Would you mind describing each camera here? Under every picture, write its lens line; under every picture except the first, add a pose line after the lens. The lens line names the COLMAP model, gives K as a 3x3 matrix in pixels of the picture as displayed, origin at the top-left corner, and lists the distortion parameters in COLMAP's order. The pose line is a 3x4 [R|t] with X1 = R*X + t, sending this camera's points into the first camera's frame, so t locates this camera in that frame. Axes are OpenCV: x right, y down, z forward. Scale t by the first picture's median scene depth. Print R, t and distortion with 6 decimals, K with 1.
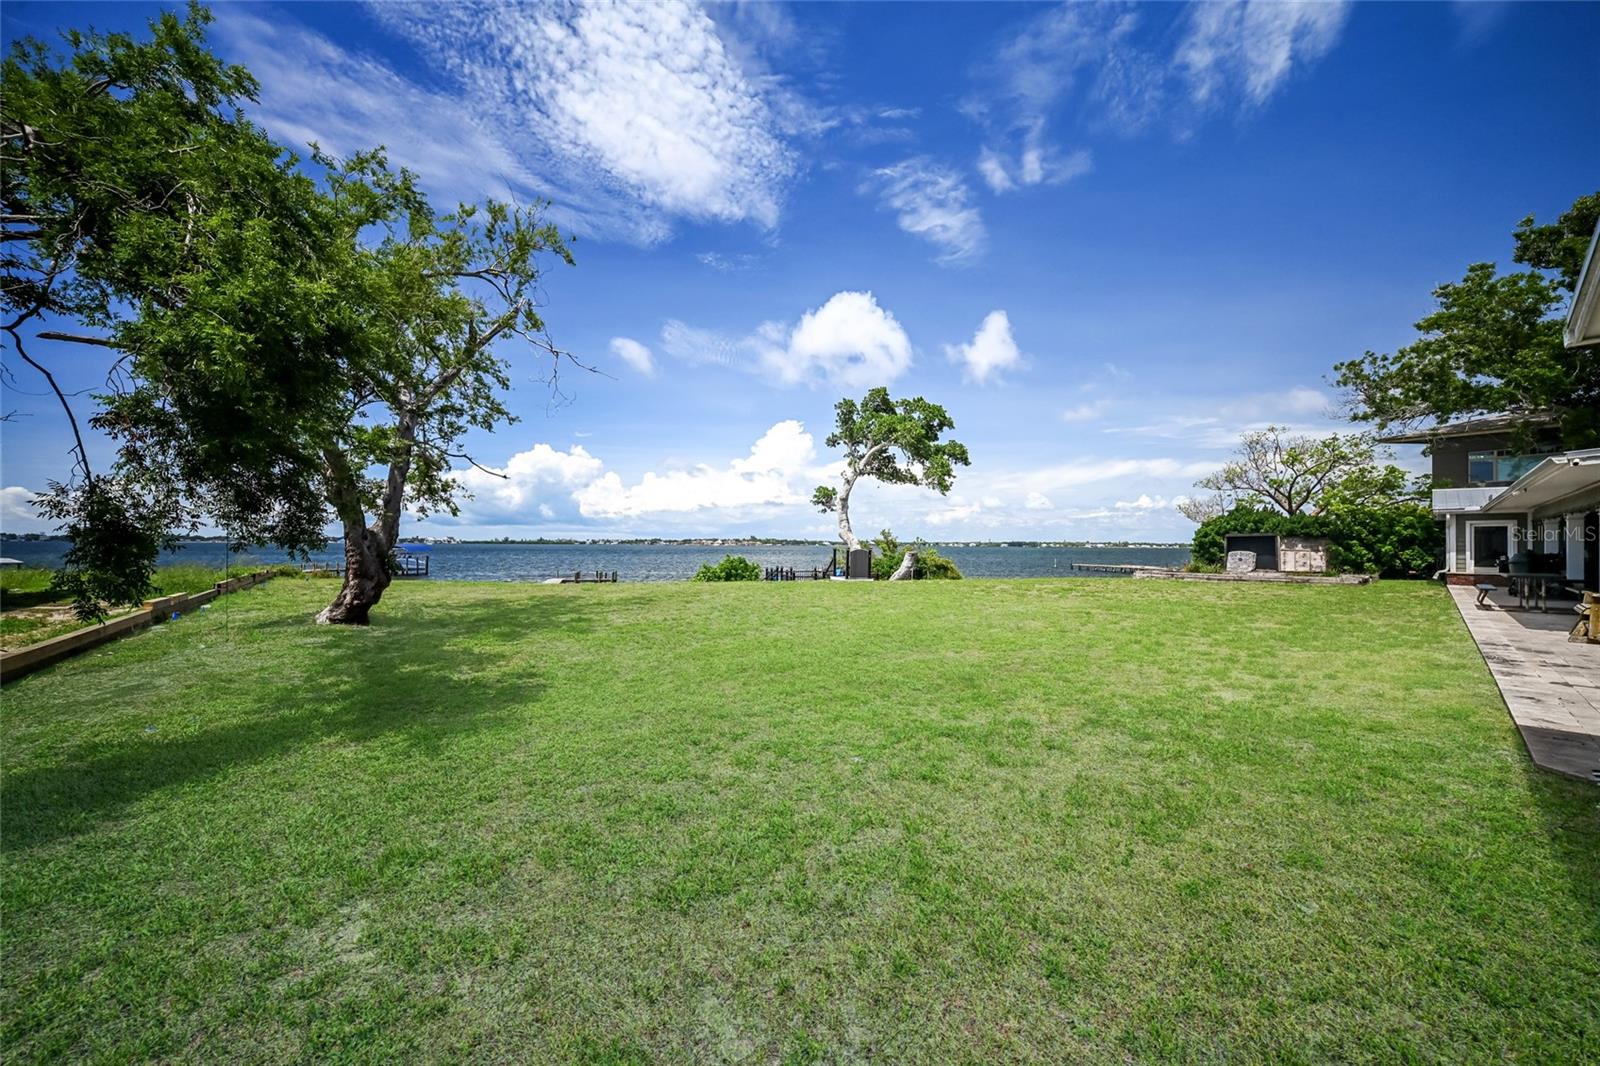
lens RADIAL K [[569.8, 0, 805.7], [0, 569.8, 542.3], [0, 0, 1]] dist [-0.008812, -0.000625]
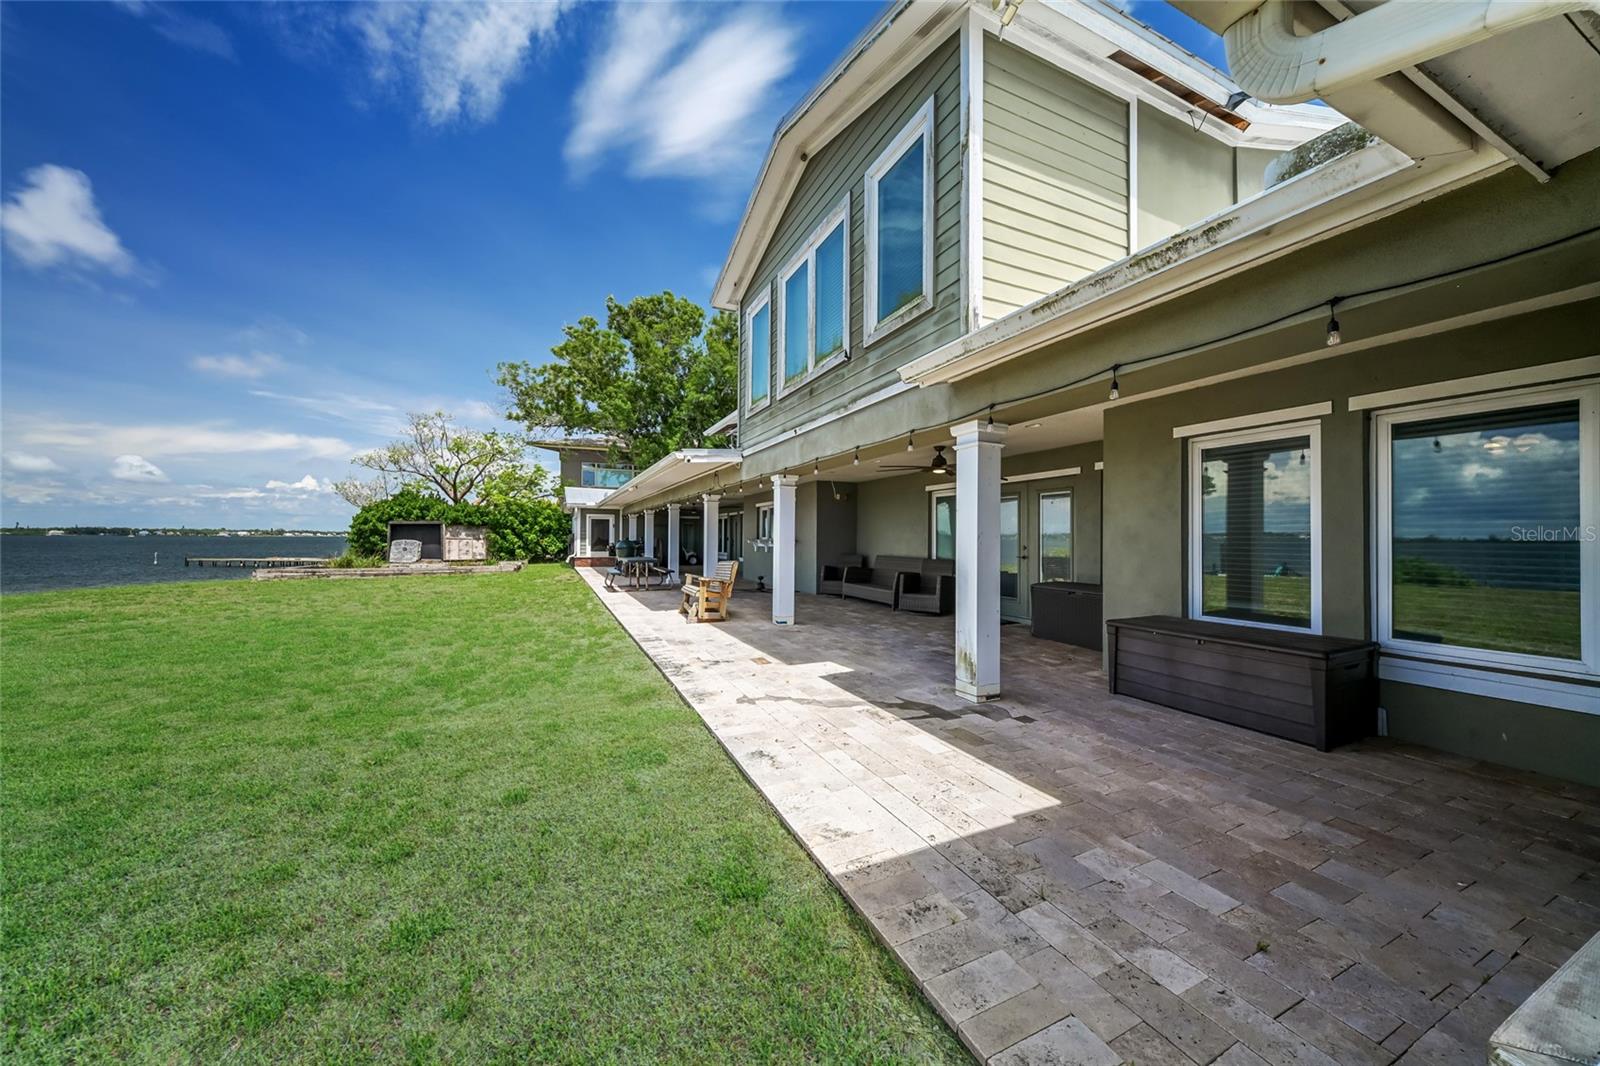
lens RADIAL K [[545.2, 0, 795.9], [0, 545.2, 530.8], [0, 0, 1]] dist [0.010462, -0.000007]
pose [[0.303128, 0.004937, 0.952937, 0.125361], [-0.006748, 0.999973, -0.003035, -0.000814], [-0.952926, -0.005510, 0.303153, 0.142201]]
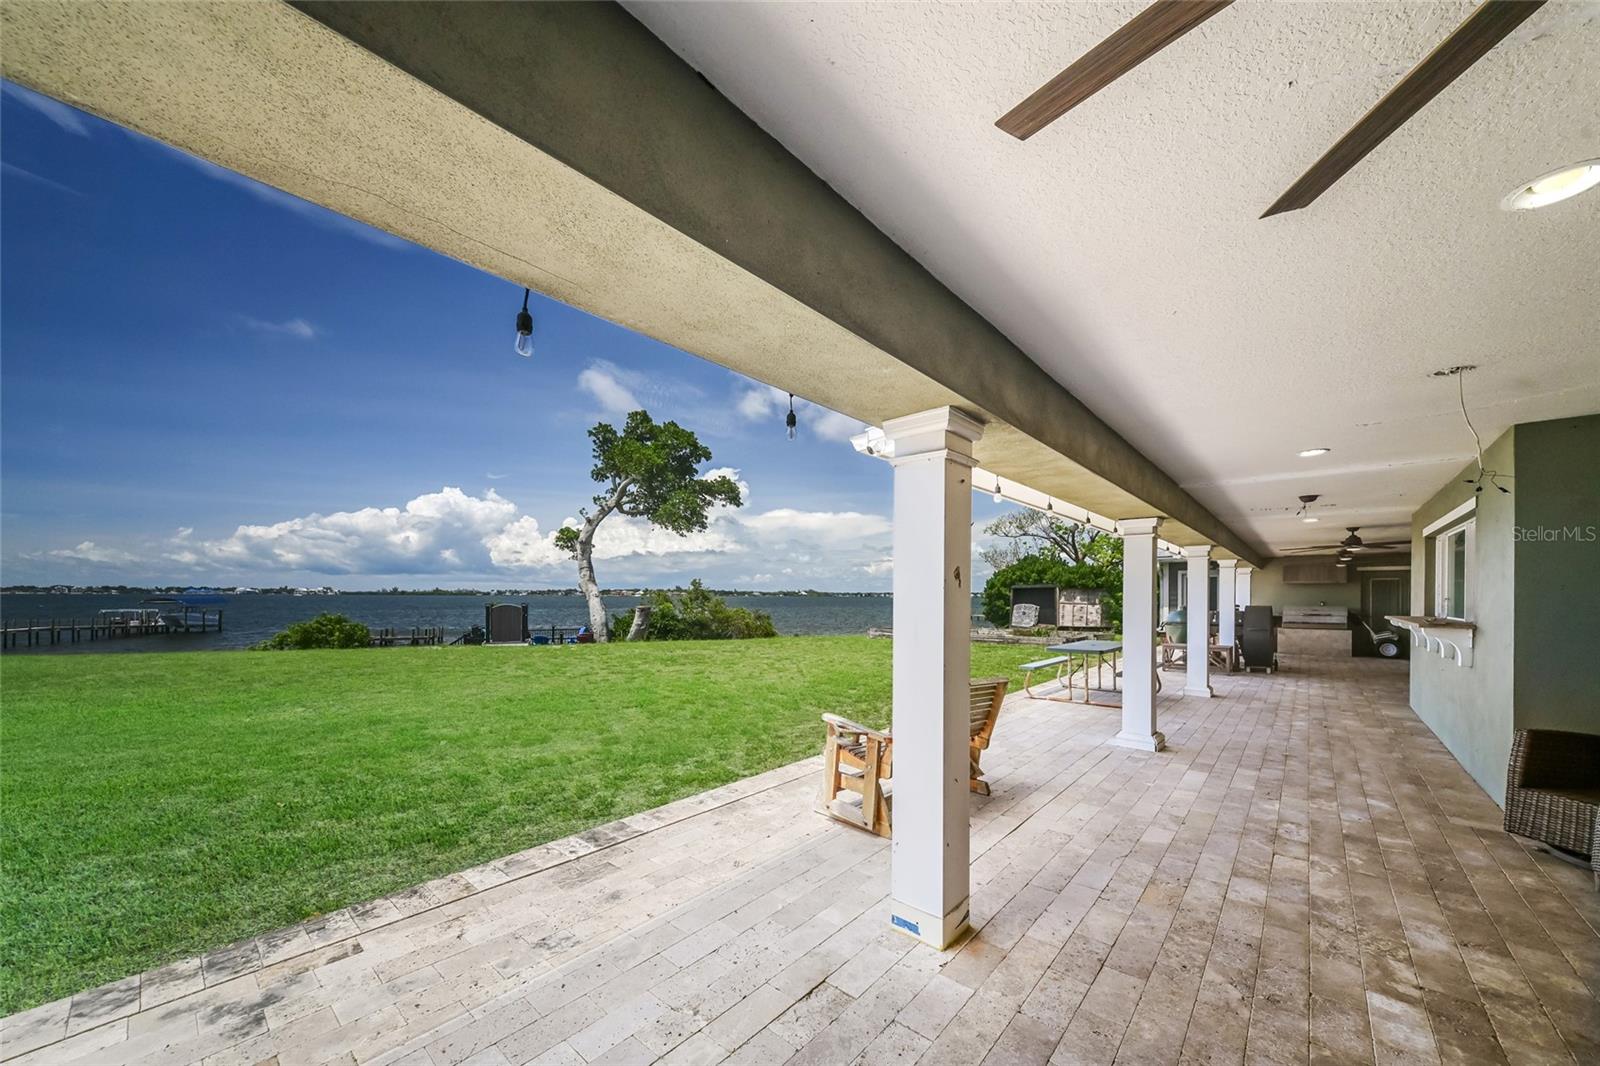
lens RADIAL K [[569.8, 0, 827.2], [0, 569.8, 595.6], [0, 0, 1]] dist [-0.008812, -0.000625]
pose [[0.989617, -0.001367, 0.143722, 0.349742], [0.000671, 0.999988, 0.004893, -0.002704], [-0.143727, -0.004746, 0.989606, 0.153856]]
